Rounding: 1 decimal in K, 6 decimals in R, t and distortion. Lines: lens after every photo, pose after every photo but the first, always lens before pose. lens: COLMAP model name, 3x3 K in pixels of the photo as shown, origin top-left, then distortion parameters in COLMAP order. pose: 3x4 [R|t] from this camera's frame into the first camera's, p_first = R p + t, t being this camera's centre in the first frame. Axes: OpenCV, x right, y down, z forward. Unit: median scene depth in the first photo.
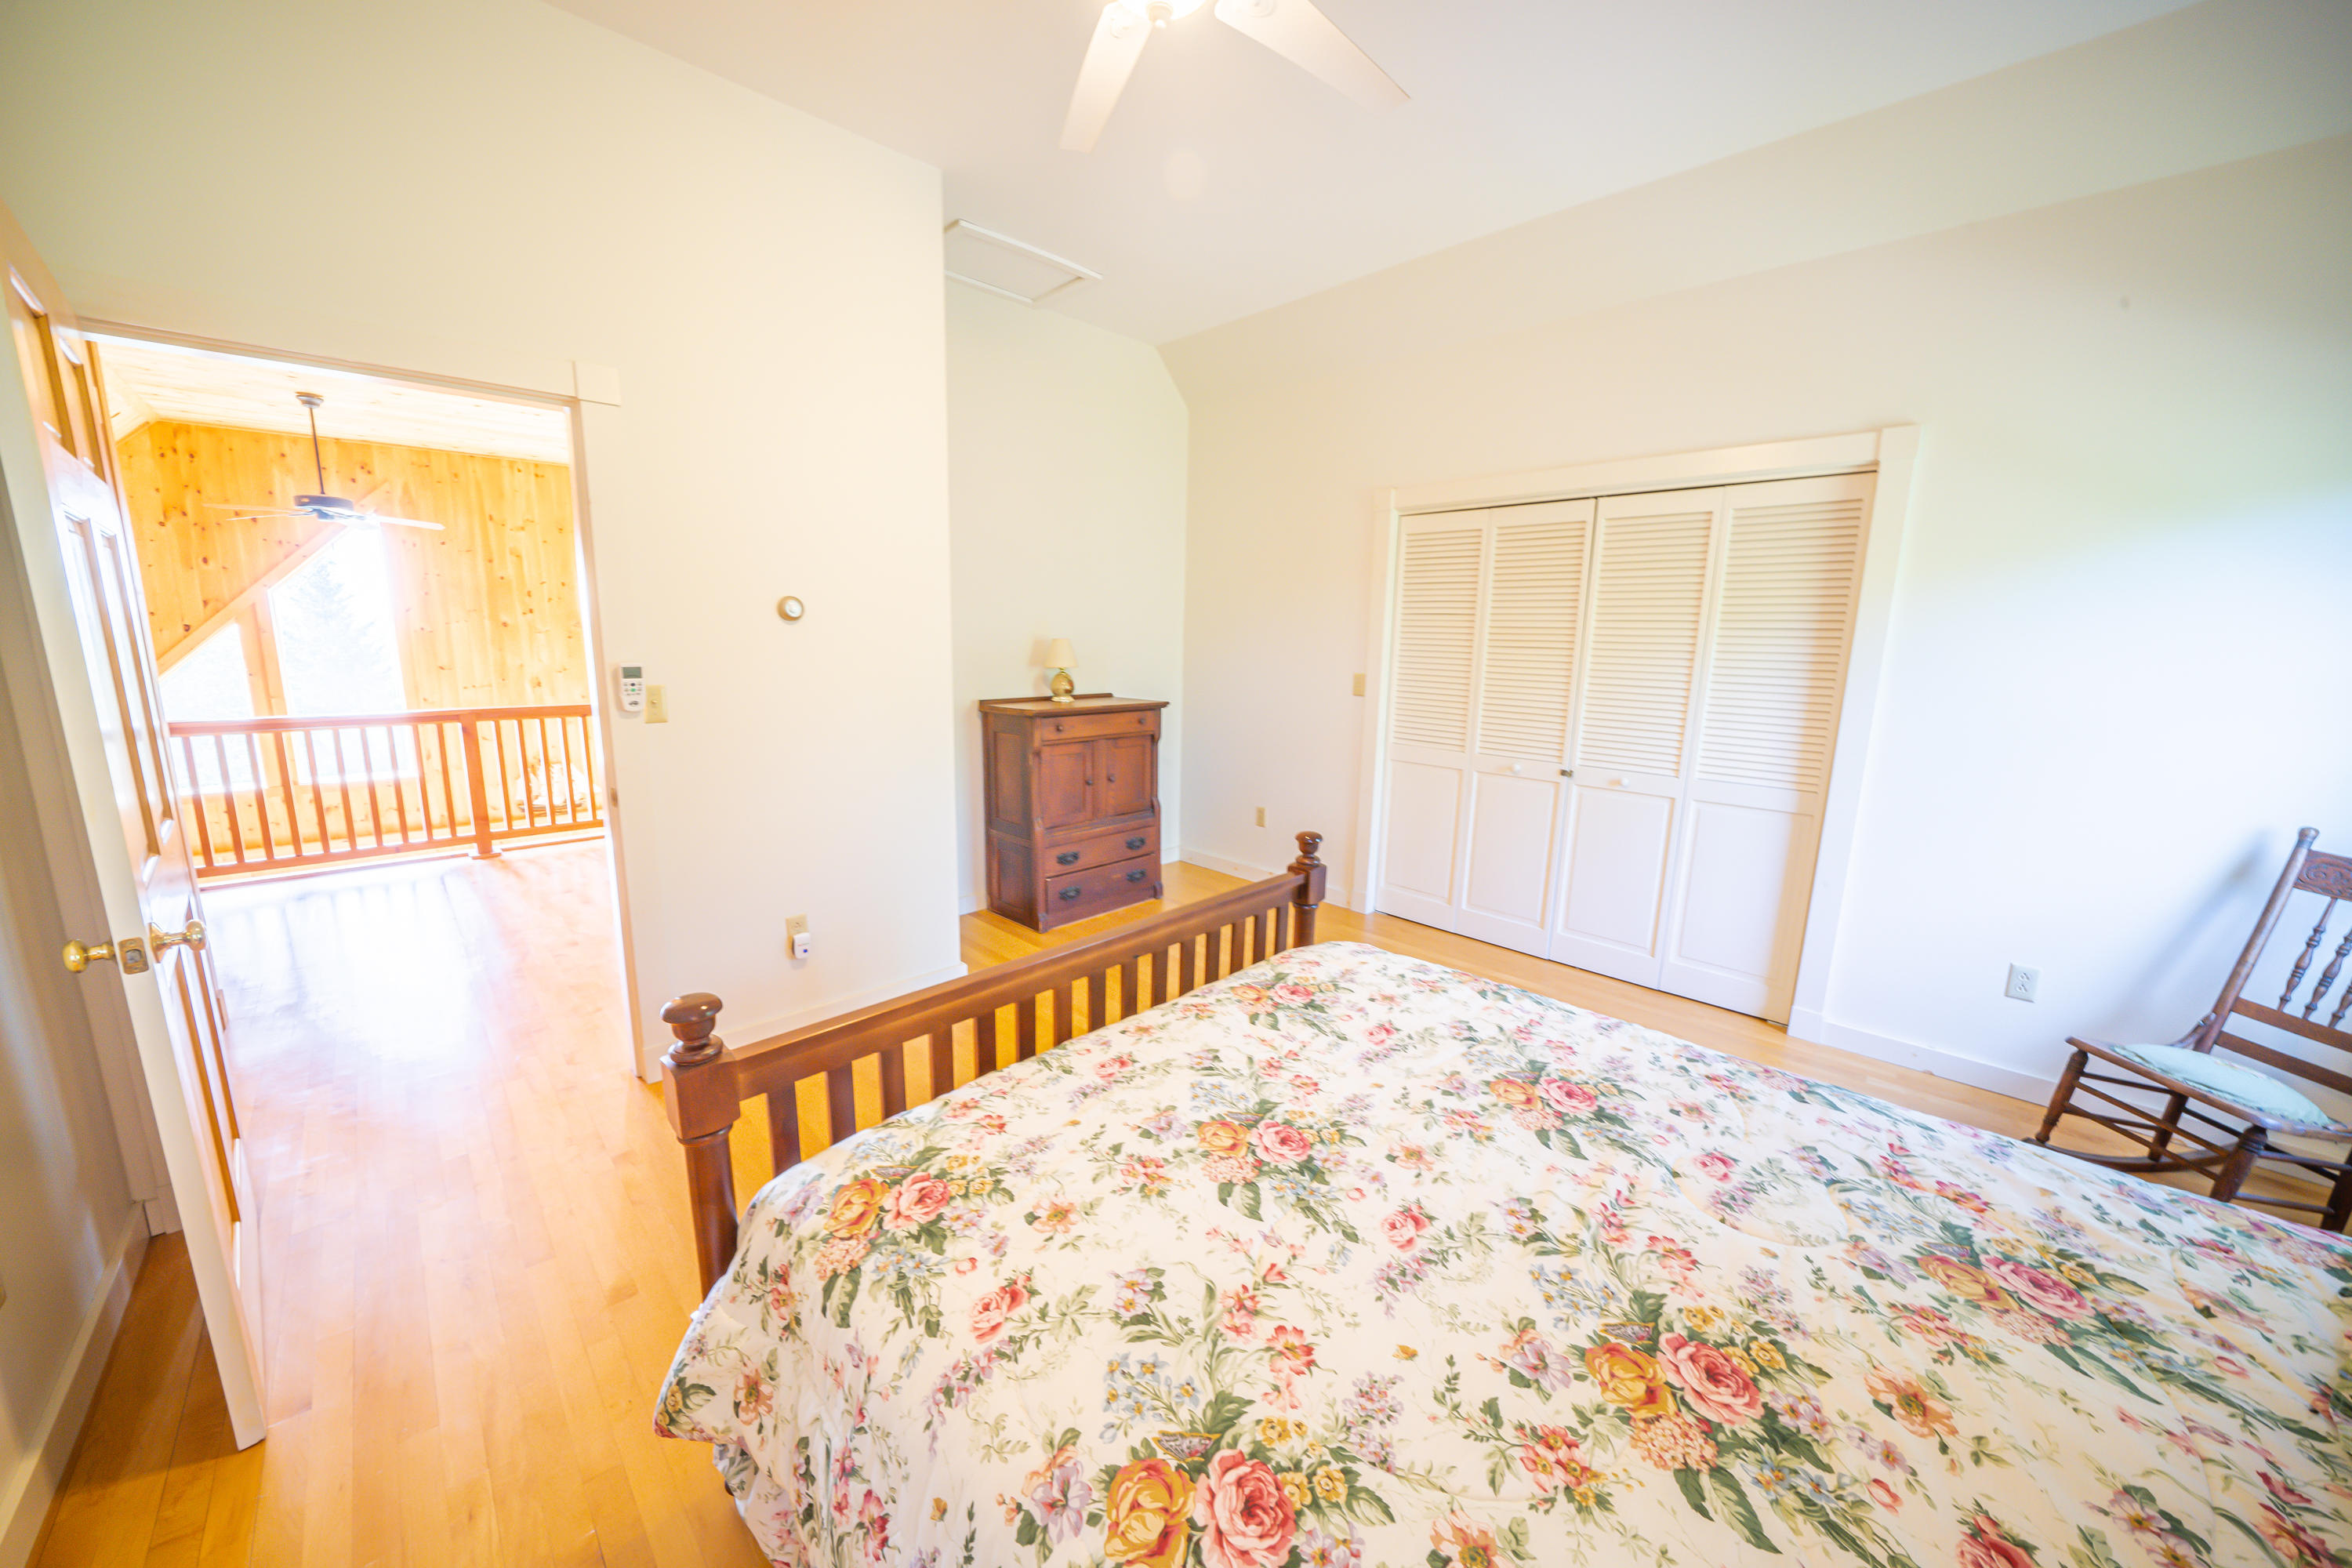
lens RADIAL K [[831.5, 0, 1169.5], [0, 831.5, 784.6], [0, 0, 1]] dist [-0.029678, 0.004703]
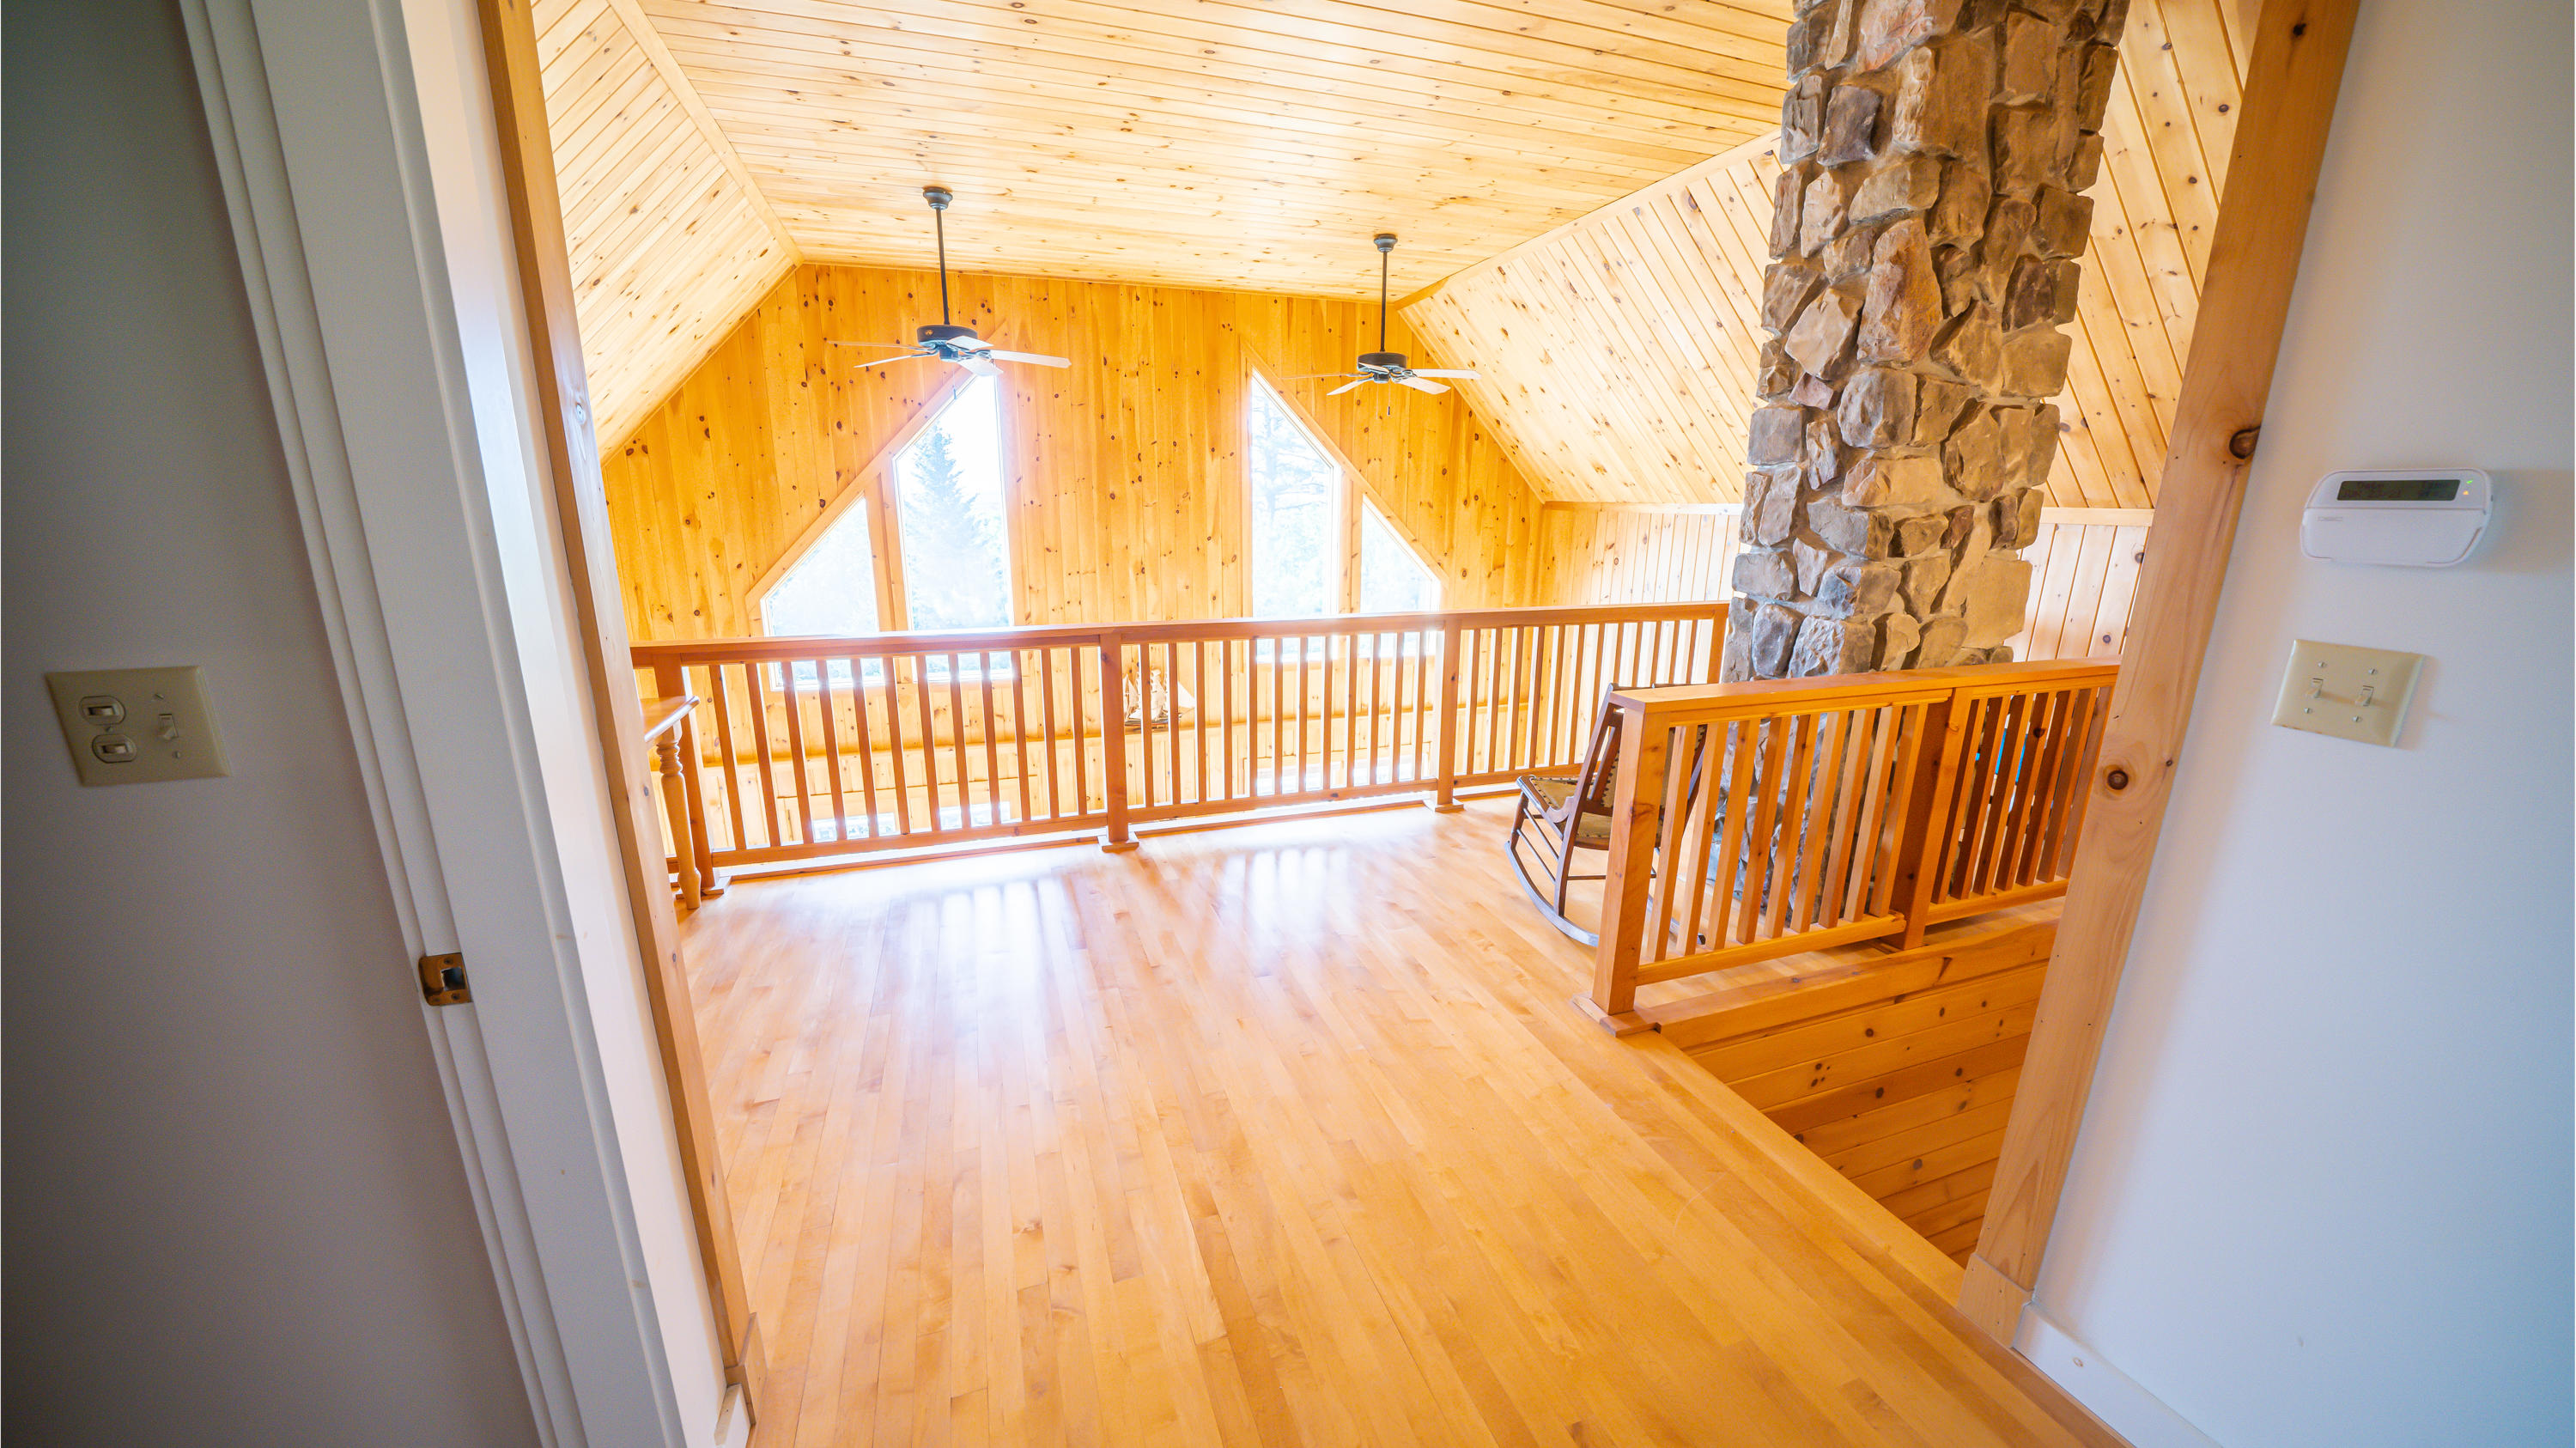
lens RADIAL K [[892.3, 0, 1277.7], [0, 892.3, 728.6], [0, 0, 1]] dist [-0.028940, 0.003049]
pose [[0.903752, 0.093165, -0.417796, -0.325640], [-0.065418, 0.994623, 0.080284, -0.056984], [0.423029, -0.045225, 0.904987, 0.306415]]
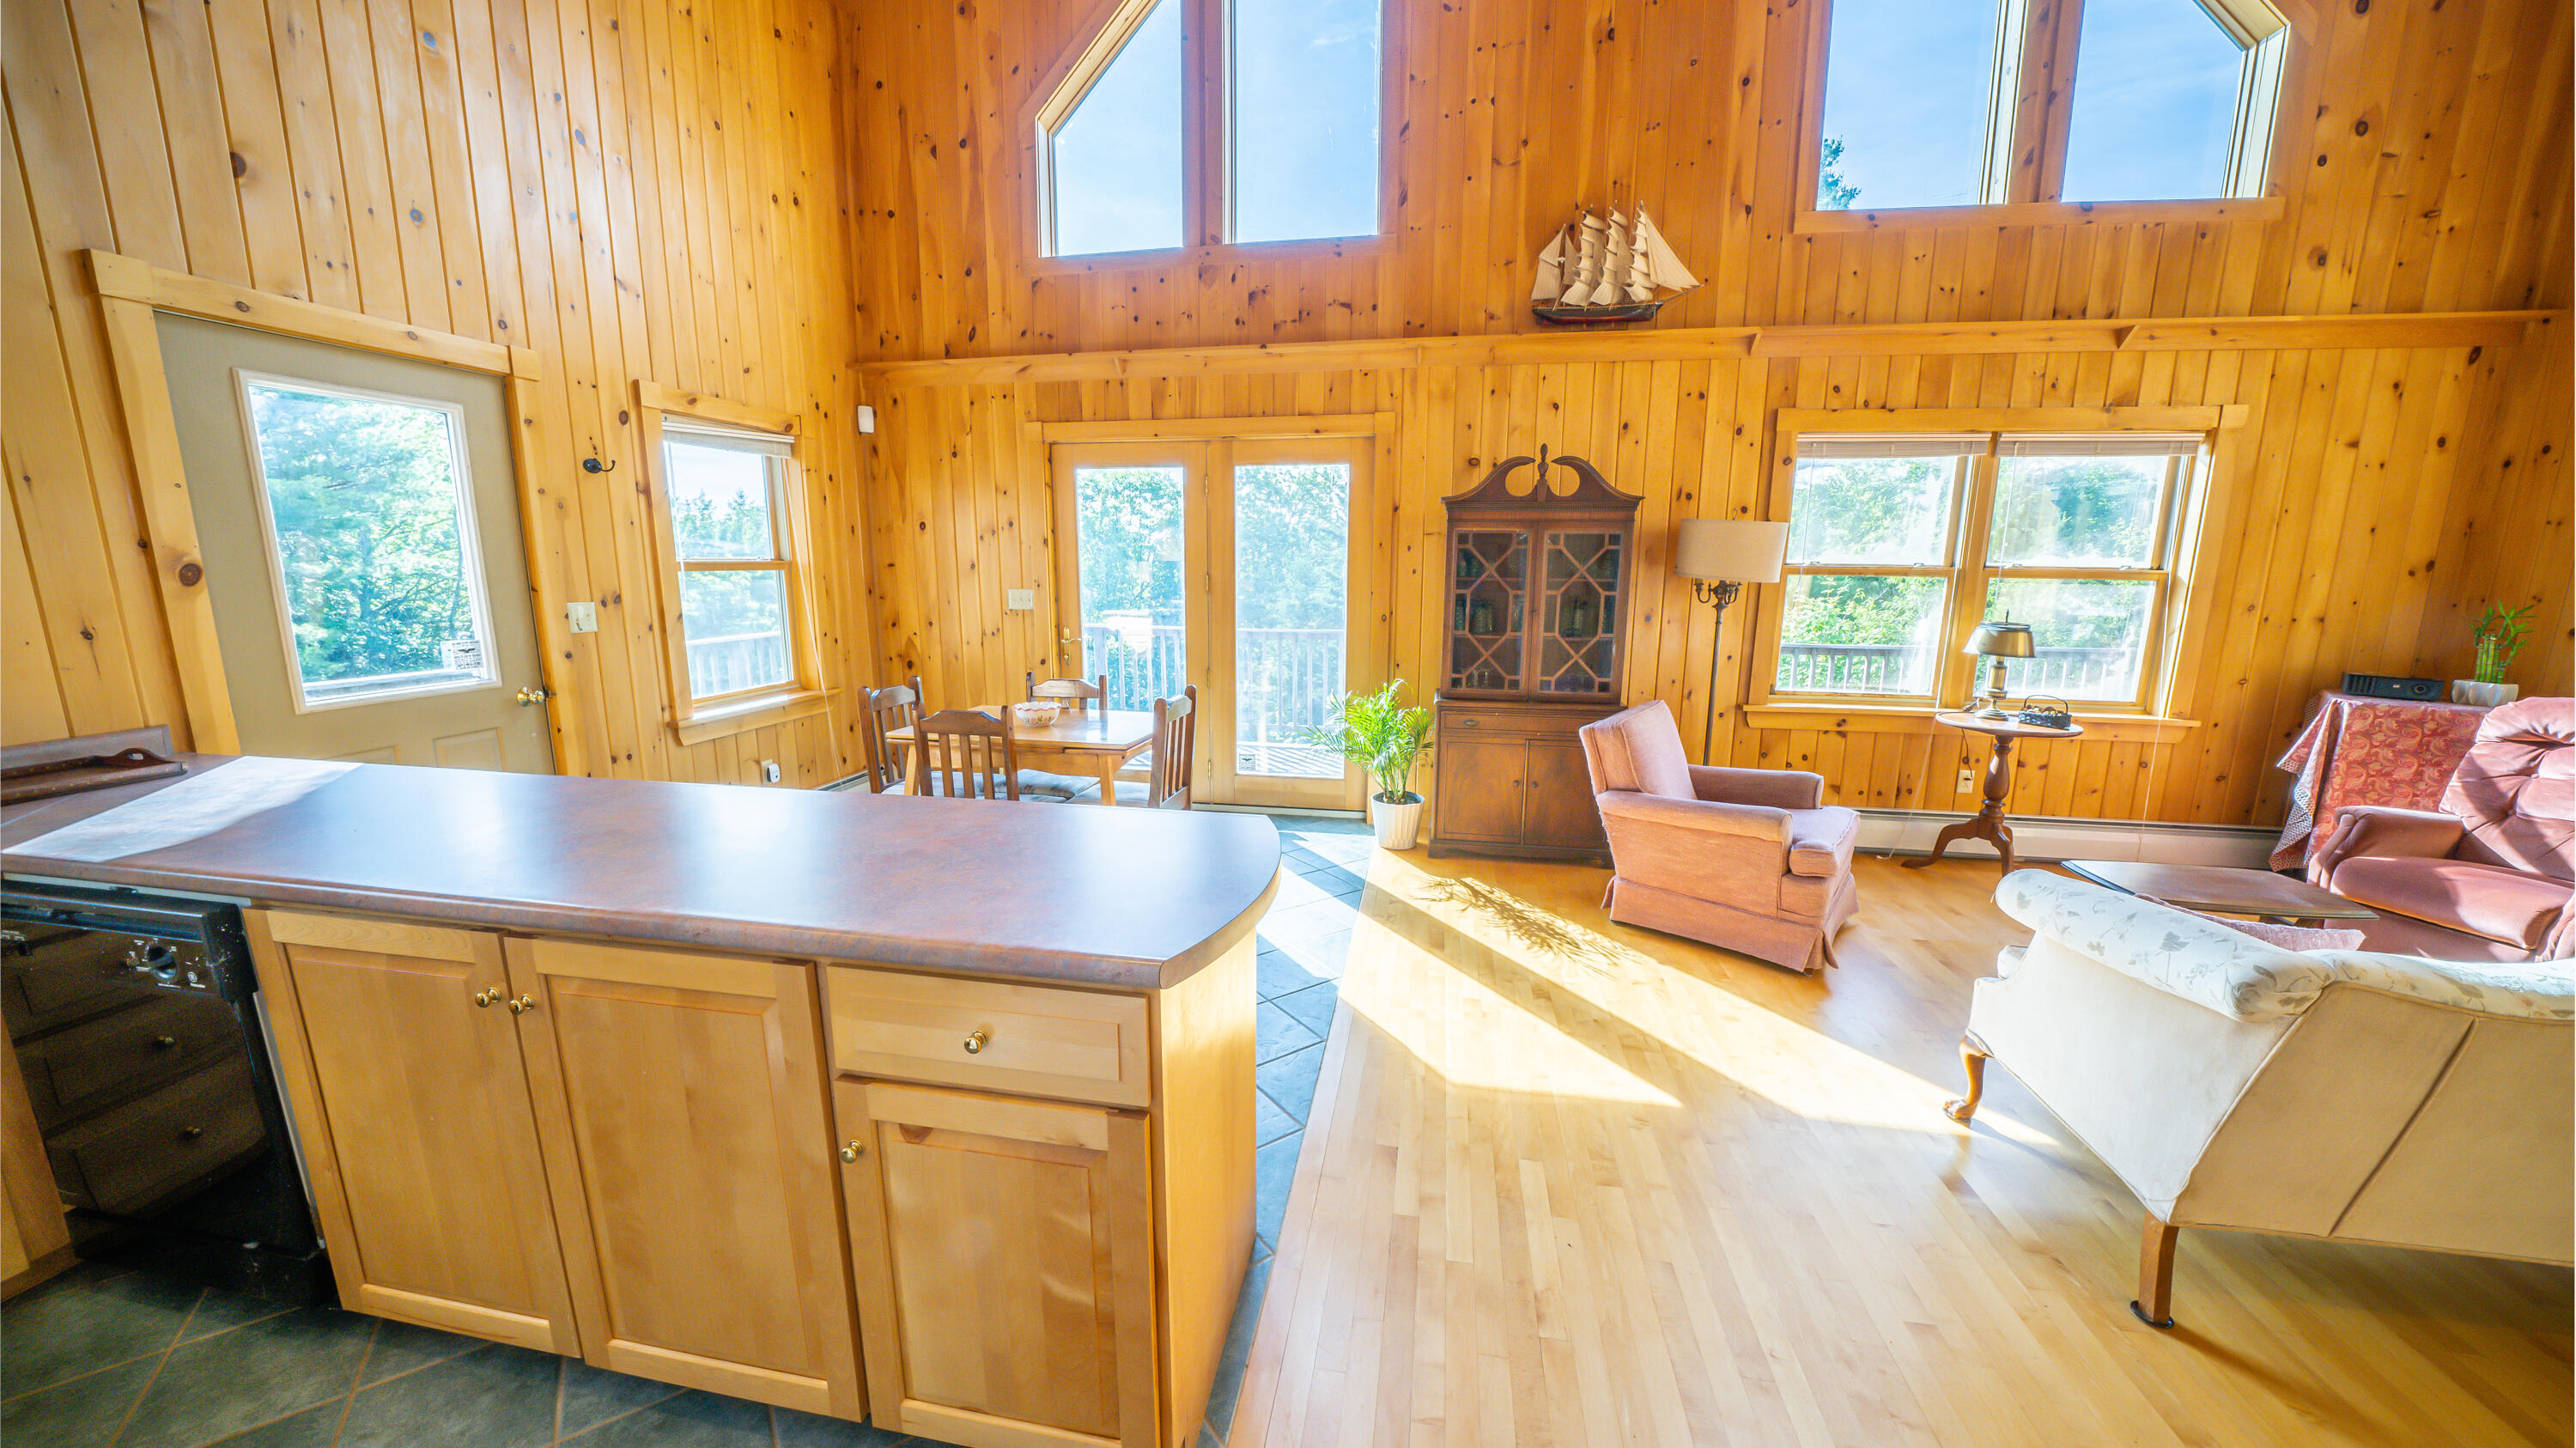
lens RADIAL K [[892.3, 0, 1277.7], [0, 892.3, 728.6], [0, 0, 1]] dist [-0.028940, 0.003049]
pose [[0.578323, 0.137410, -0.804152, -0.530128], [-0.137951, 0.987990, 0.069612, 0.304096], [0.804059, 0.070676, 0.590333, 0.722178]]
